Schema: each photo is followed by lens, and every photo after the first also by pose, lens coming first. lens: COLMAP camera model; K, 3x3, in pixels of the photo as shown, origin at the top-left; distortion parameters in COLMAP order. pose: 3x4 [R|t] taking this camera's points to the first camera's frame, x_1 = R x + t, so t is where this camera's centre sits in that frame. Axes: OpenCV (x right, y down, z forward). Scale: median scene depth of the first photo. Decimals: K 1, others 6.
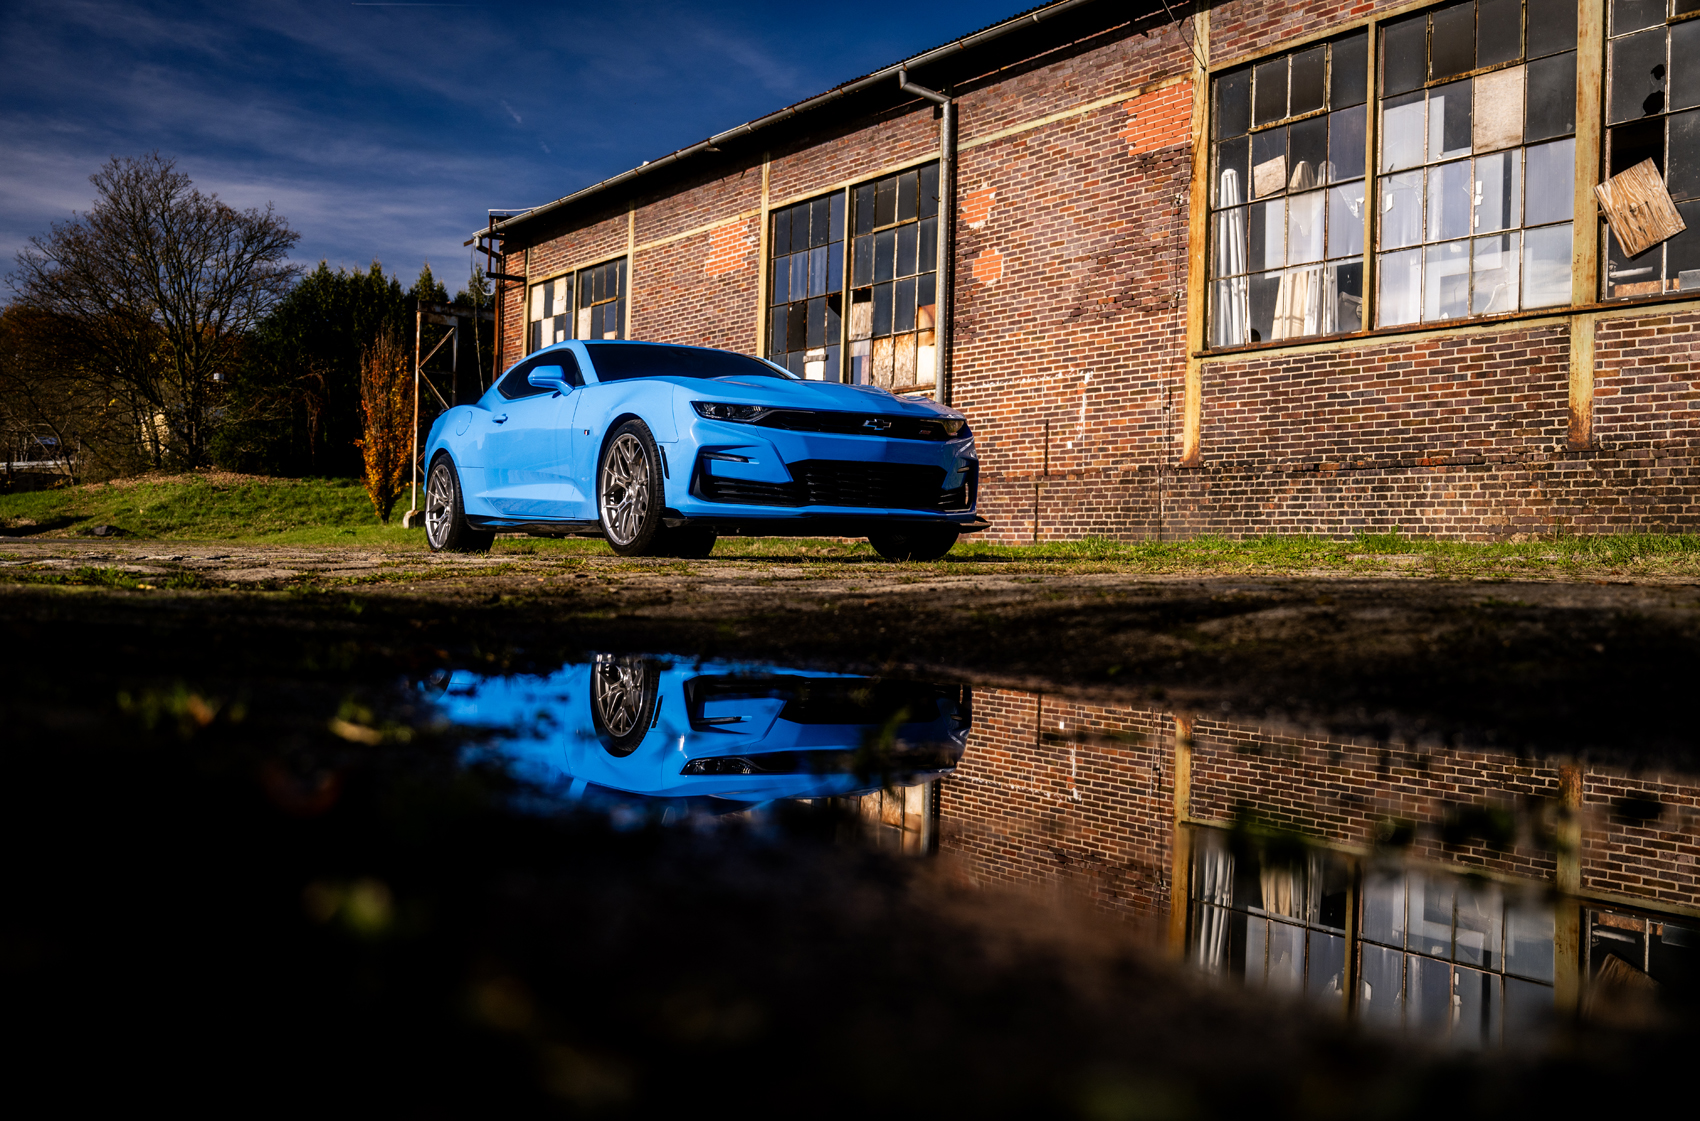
lens RADIAL K [[1427.4, 0, 850.0], [0, 1427.4, 560.5], [0, 0, 1]] dist [-0.002136, 0.000504]
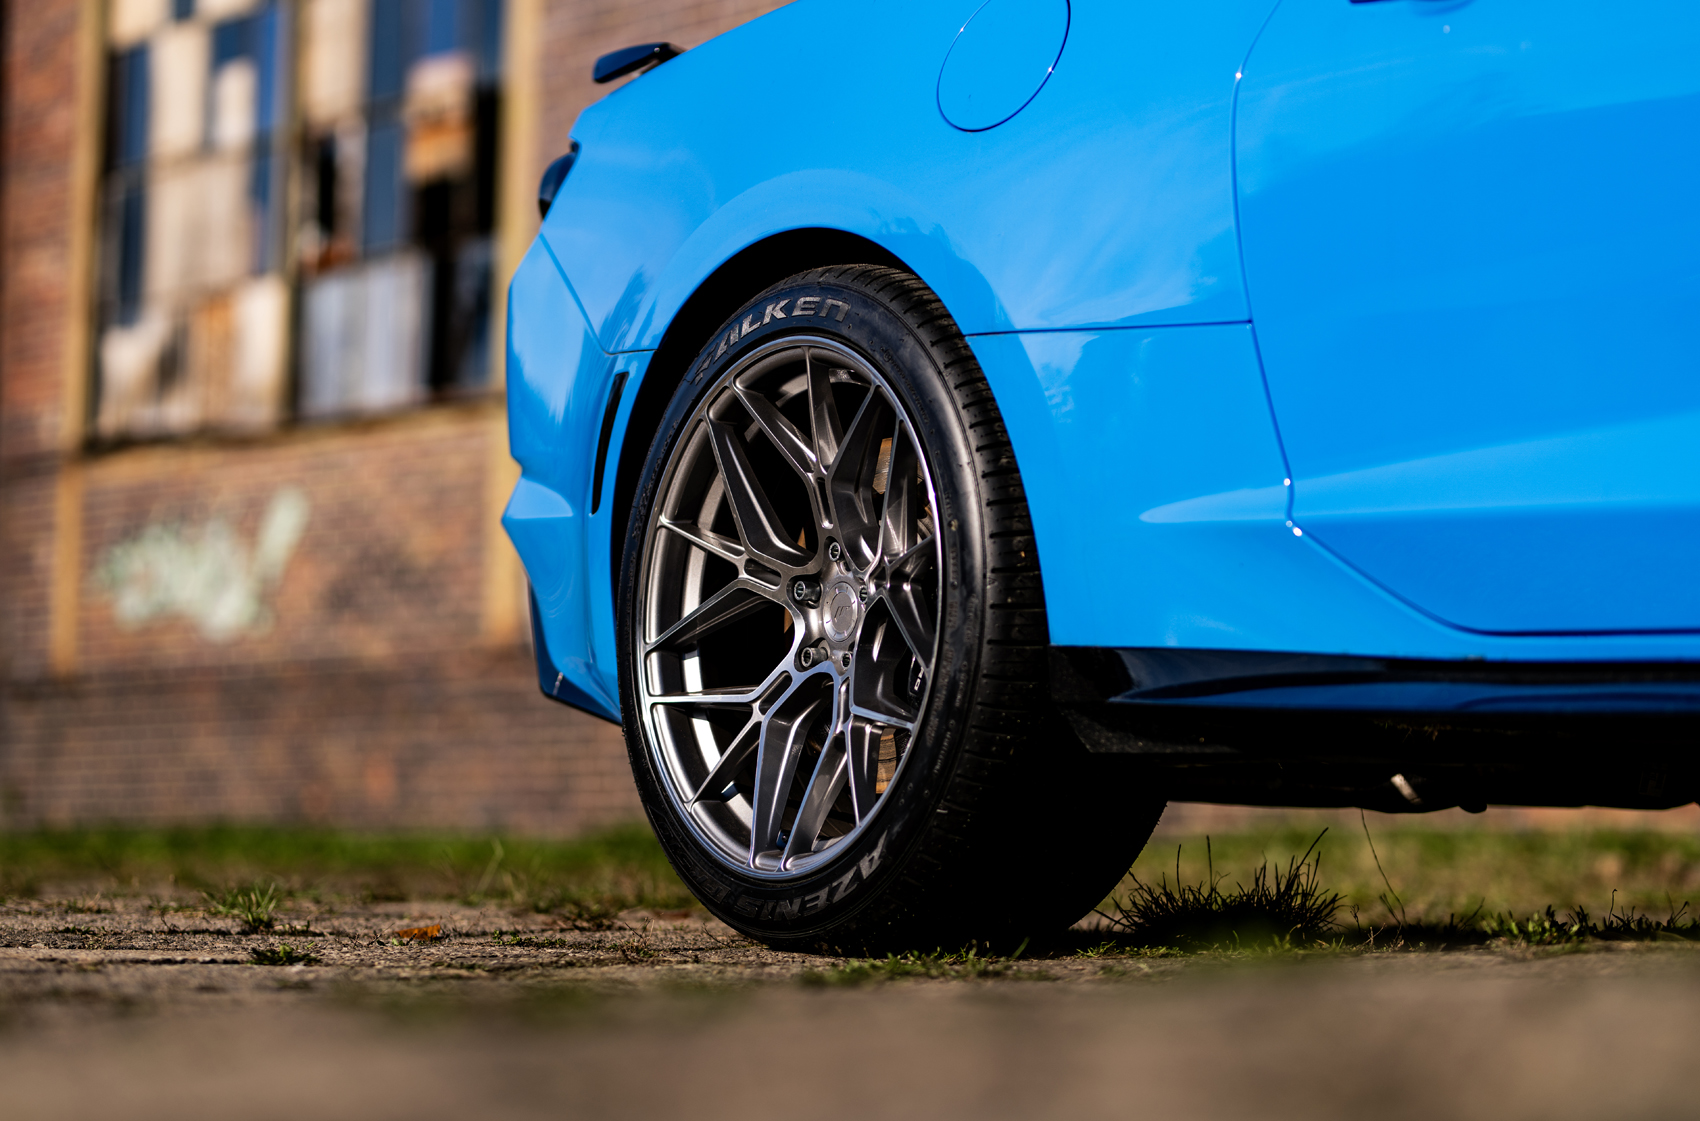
lens RADIAL K [[4128.2, 0, 850.0], [0, 4128.2, 560.5], [0, 0, 1]] dist [0.005653, -0.211795]
pose [[0.999306, -0.007339, 0.036513, -0.177157], [0.010208, 0.996820, -0.079034, -0.004414], [-0.035817, 0.079352, 0.996203, 0.328973]]
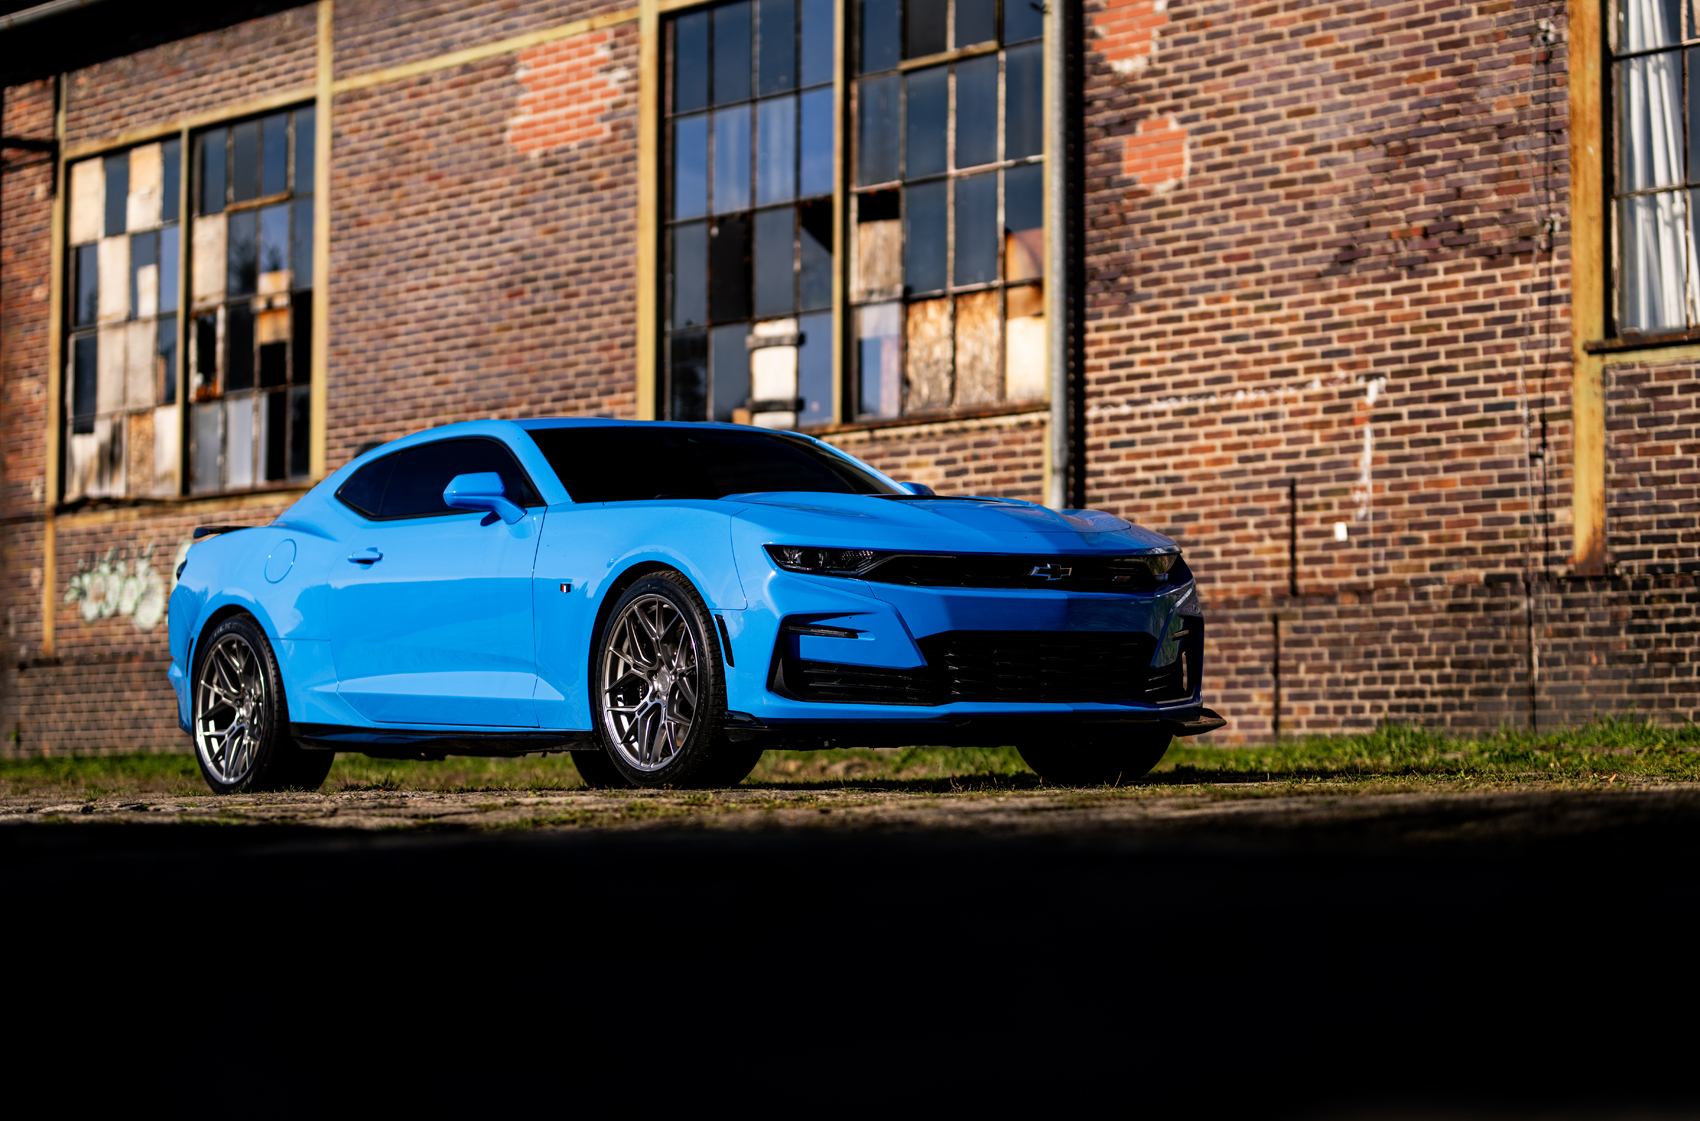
lens RADIAL K [[4128.2, 0, 850.0], [0, 4128.2, 560.5], [0, 0, 1]] dist [0.005653, -0.211795]
pose [[0.999025, -0.025005, 0.036375, -0.061115], [0.026928, 0.998210, -0.053394, -0.001794], [-0.034975, 0.054321, 0.997911, -0.374108]]
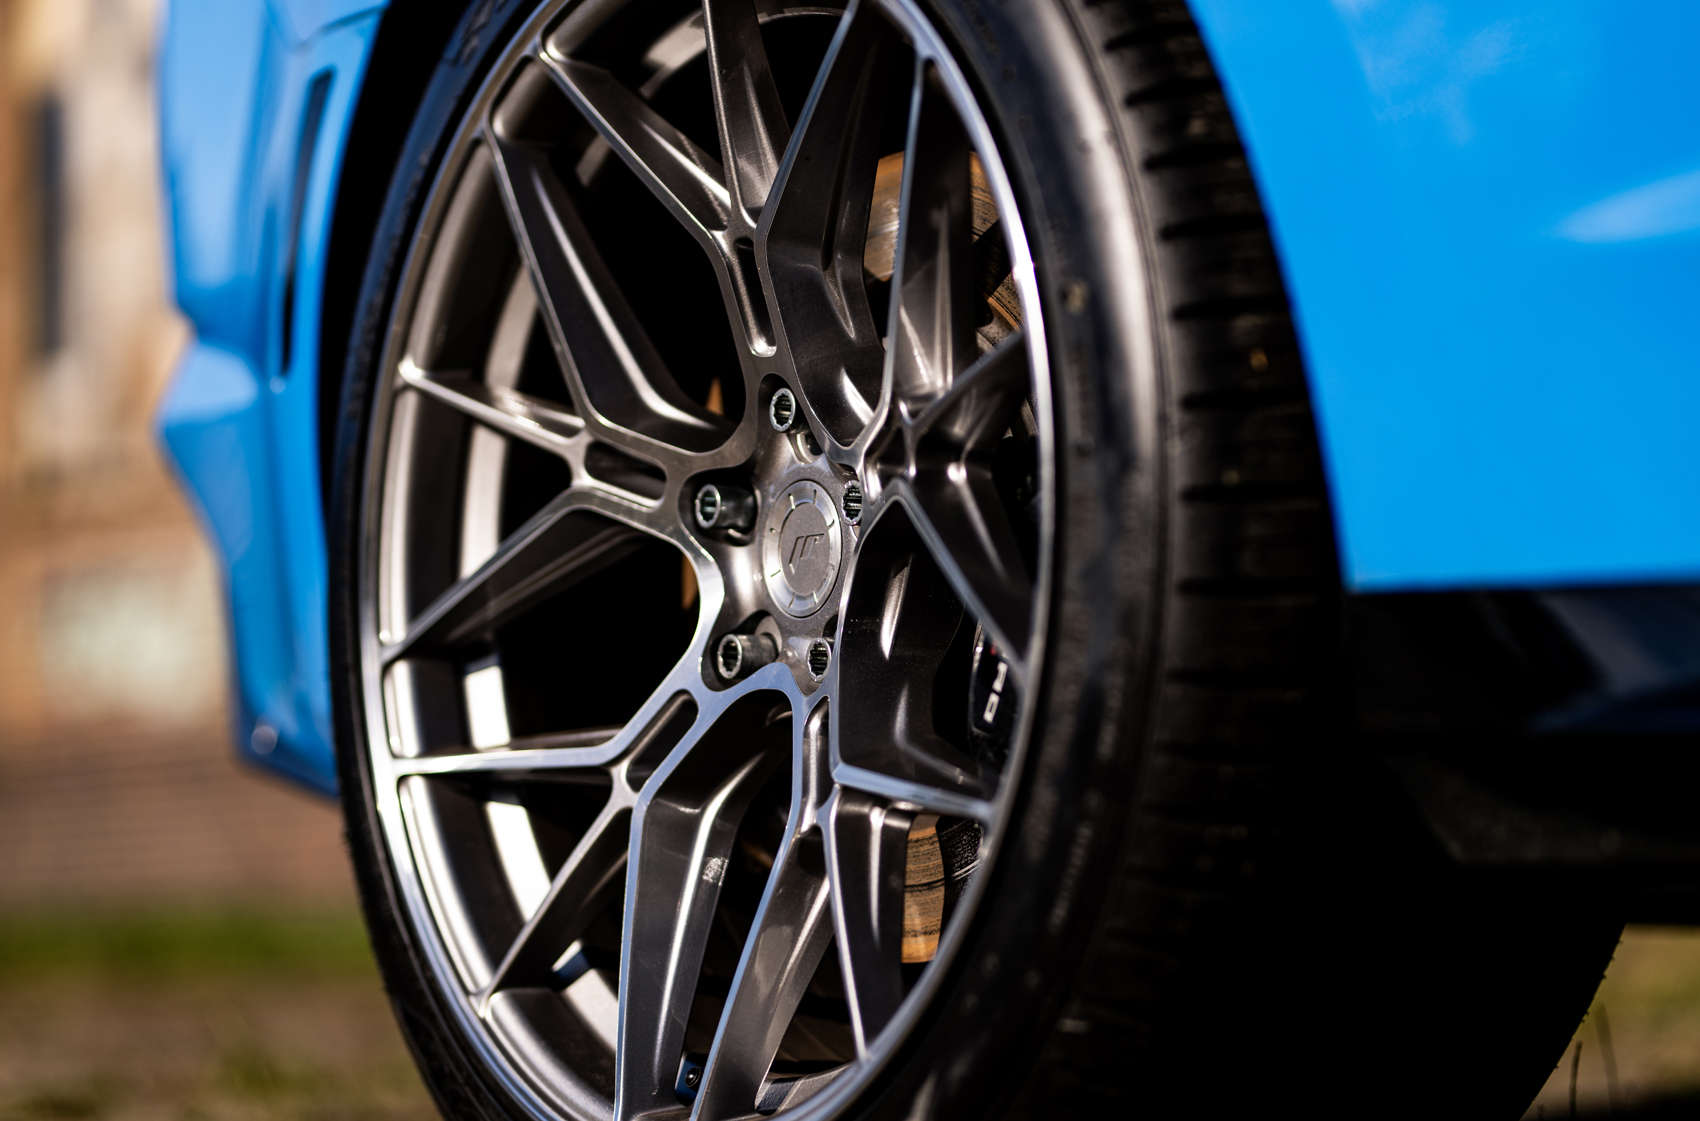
lens RADIAL K [[4128.2, 0, 850.0], [0, 4128.2, 560.5], [0, 0, 1]] dist [0.005653, -0.211795]
pose [[0.998147, -0.046782, 0.038918, -0.171157], [0.050090, 0.994782, -0.088876, -0.011594], [-0.034557, 0.090660, 0.995282, 0.481674]]
